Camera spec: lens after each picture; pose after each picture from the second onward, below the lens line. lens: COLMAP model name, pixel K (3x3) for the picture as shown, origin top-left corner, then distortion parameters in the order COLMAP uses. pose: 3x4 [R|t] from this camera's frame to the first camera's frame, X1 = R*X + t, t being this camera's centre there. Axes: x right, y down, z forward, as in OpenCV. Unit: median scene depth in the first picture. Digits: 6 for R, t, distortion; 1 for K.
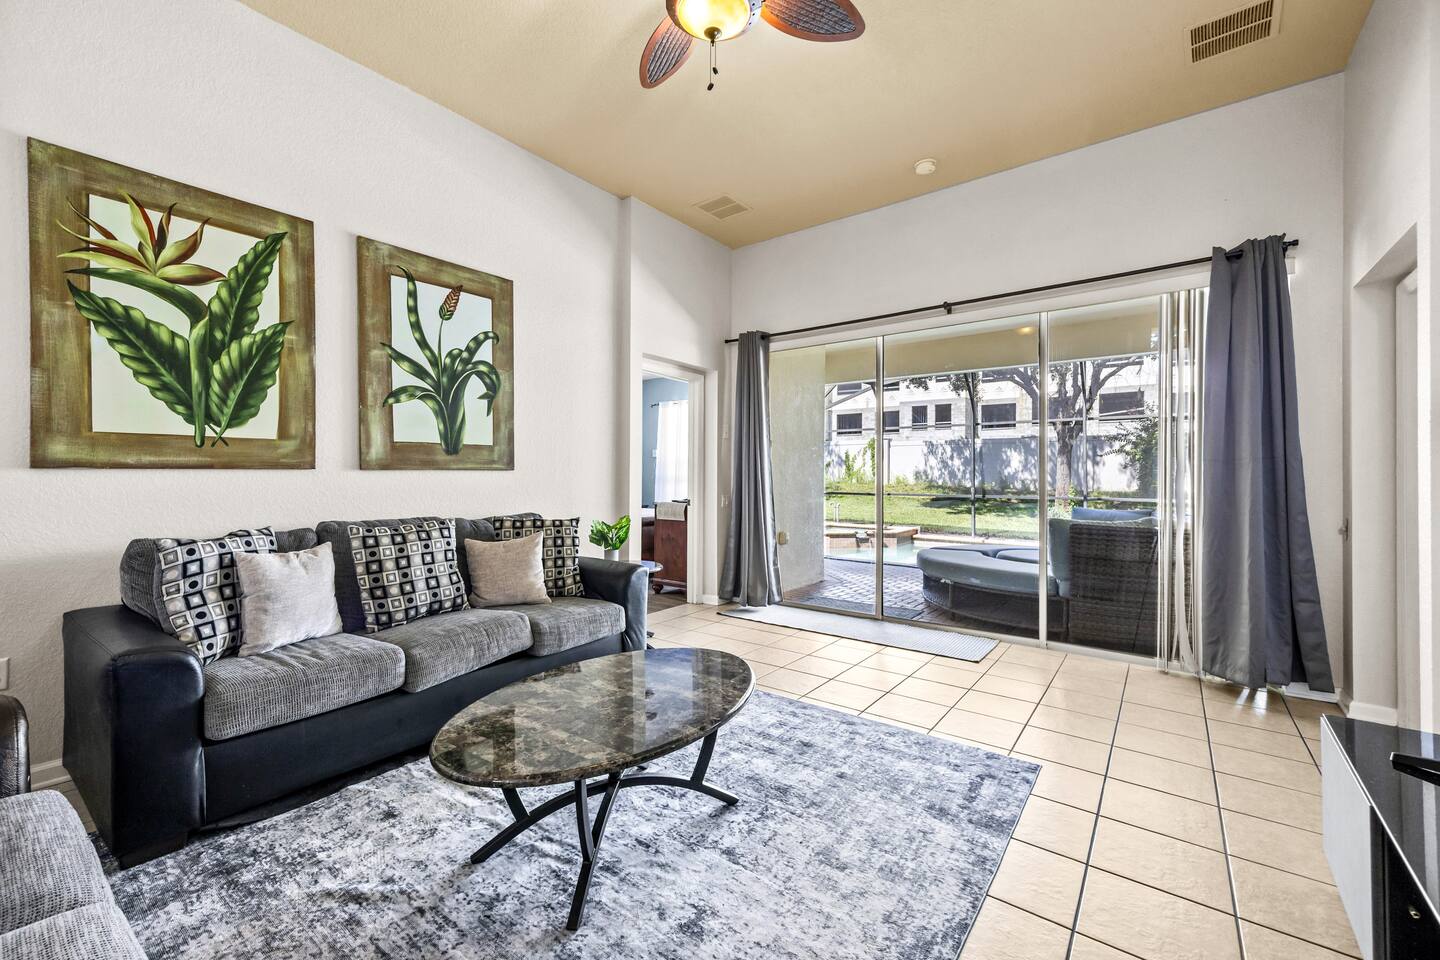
lens RADIAL K [[584.7, 0, 718.8], [0, 584.7, 484.0], [0, 0, 1]] dist [0.022400, 0.000016]
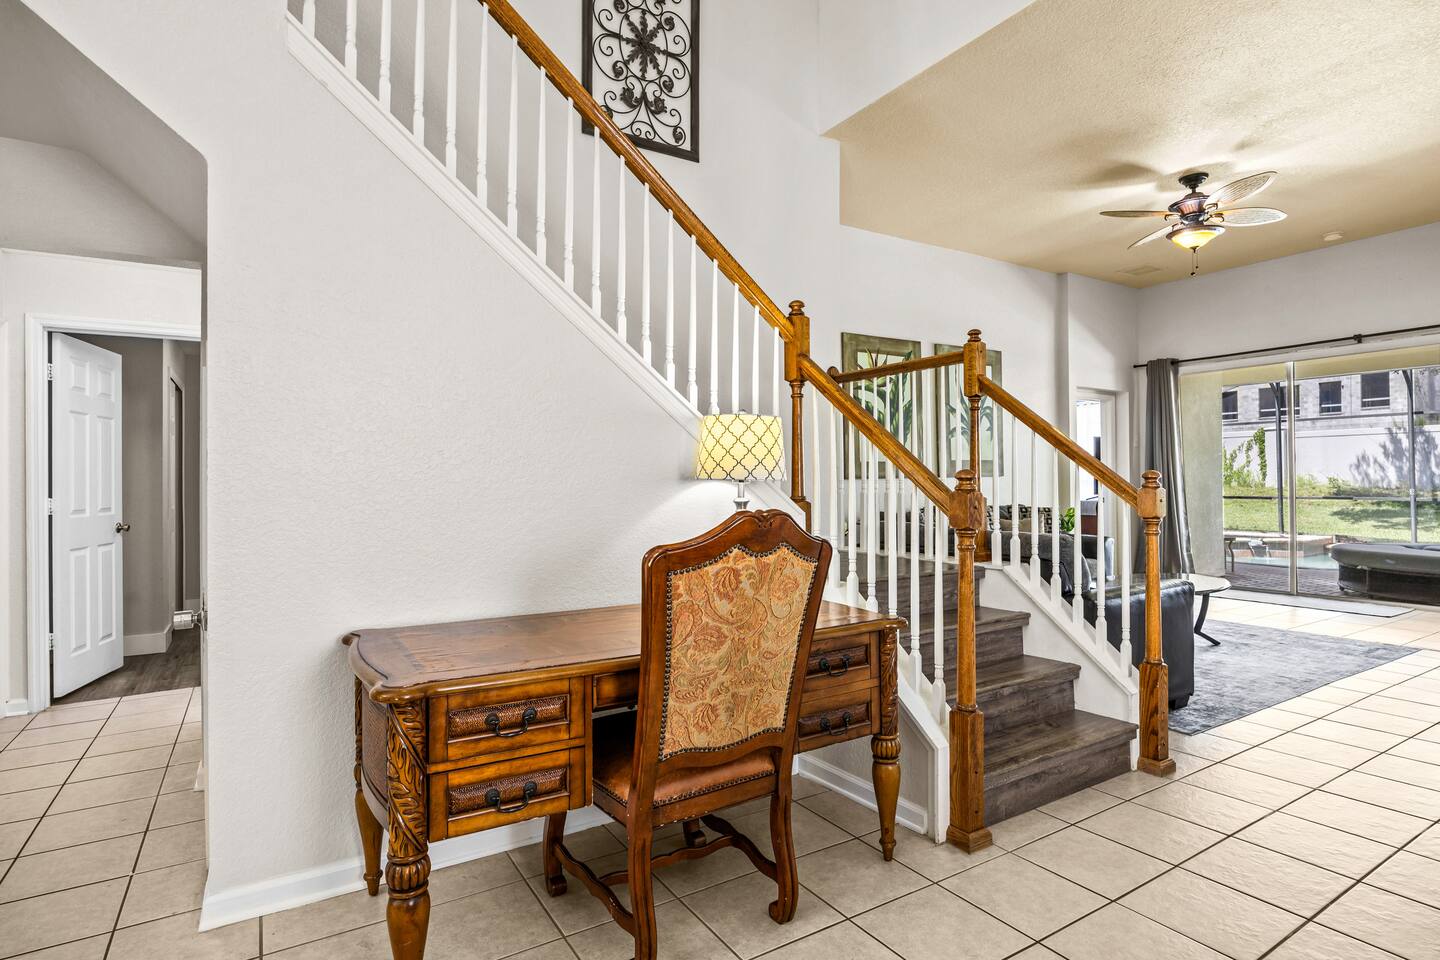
lens RADIAL K [[736.3, 0, 716.4], [0, 736.3, 481.5], [0, 0, 1]] dist [-0.004441, -0.000616]
pose [[0.932242, -0.010978, -0.361668, -0.262108], [0.006005, 0.999871, -0.014872, 0.011312], [0.361785, 0.011692, 0.932188, -0.772385]]
